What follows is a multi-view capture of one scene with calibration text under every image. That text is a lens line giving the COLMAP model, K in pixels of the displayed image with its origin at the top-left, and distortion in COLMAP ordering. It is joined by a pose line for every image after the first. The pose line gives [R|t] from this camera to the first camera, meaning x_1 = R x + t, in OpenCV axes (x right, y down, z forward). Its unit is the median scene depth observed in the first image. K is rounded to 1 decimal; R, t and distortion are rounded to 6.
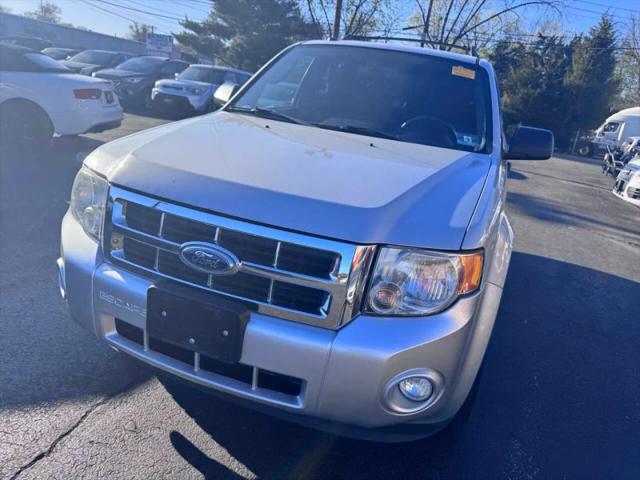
lens RADIAL K [[458.9, 0, 323.4], [0, 458.9, 233.5], [0, 0, 1]] dist [0.006353, -0.005689]
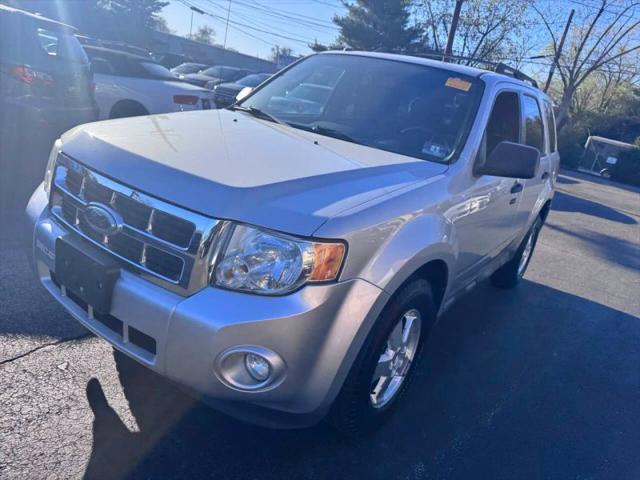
lens RADIAL K [[458.9, 0, 323.4], [0, 458.9, 233.5], [0, 0, 1]] dist [0.006353, -0.005689]
pose [[0.964932, 0.121730, -0.232567, 0.294203], [-0.132781, 0.990615, -0.032410, 0.030507], [0.226439, 0.062154, 0.972040, 0.012006]]
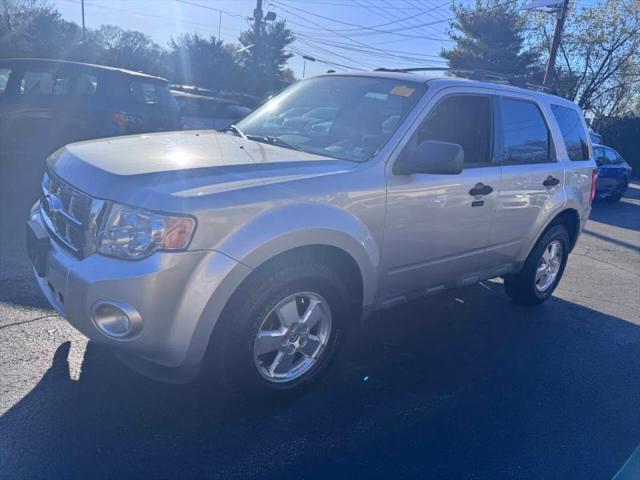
lens RADIAL K [[449.5, 0, 317.7], [0, 449.5, 237.8], [0, 0, 1]] dist [0.063832, -0.068046]
pose [[0.866840, 0.107740, -0.486806, 0.666652], [-0.155876, 0.985992, -0.059343, 0.059068], [0.473594, 0.127323, 0.871492, 0.076621]]
